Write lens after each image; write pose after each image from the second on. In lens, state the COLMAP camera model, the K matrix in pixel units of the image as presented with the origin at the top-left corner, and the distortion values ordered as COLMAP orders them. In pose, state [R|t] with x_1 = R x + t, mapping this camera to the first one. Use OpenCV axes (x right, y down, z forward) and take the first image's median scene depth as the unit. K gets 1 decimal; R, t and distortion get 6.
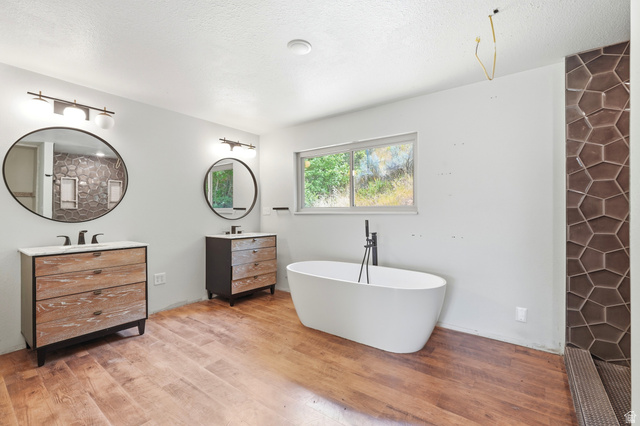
lens RADIAL K [[285.3, 0, 320.3], [0, 285.3, 212.4], [0, 0, 1]] dist [-0.004559, 0.002193]
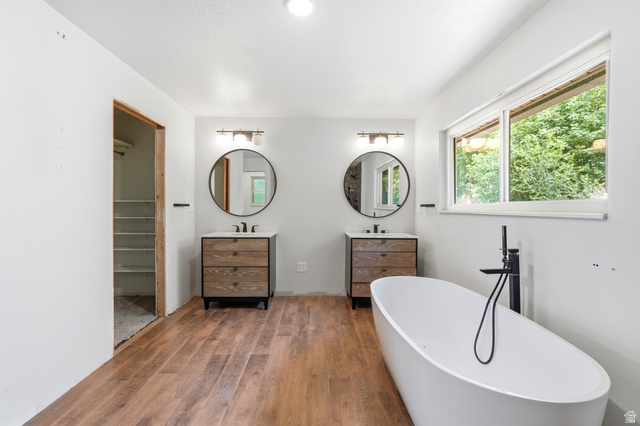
lens RADIAL K [[285.3, 0, 319.8], [0, 285.3, 210.2], [0, 0, 1]] dist [-0.004559, 0.002193]
pose [[0.609804, 0.011371, -0.792471, 0.482480], [-0.004667, 0.999931, 0.010757, -0.011991], [0.792539, -0.002862, 0.609815, 0.442010]]
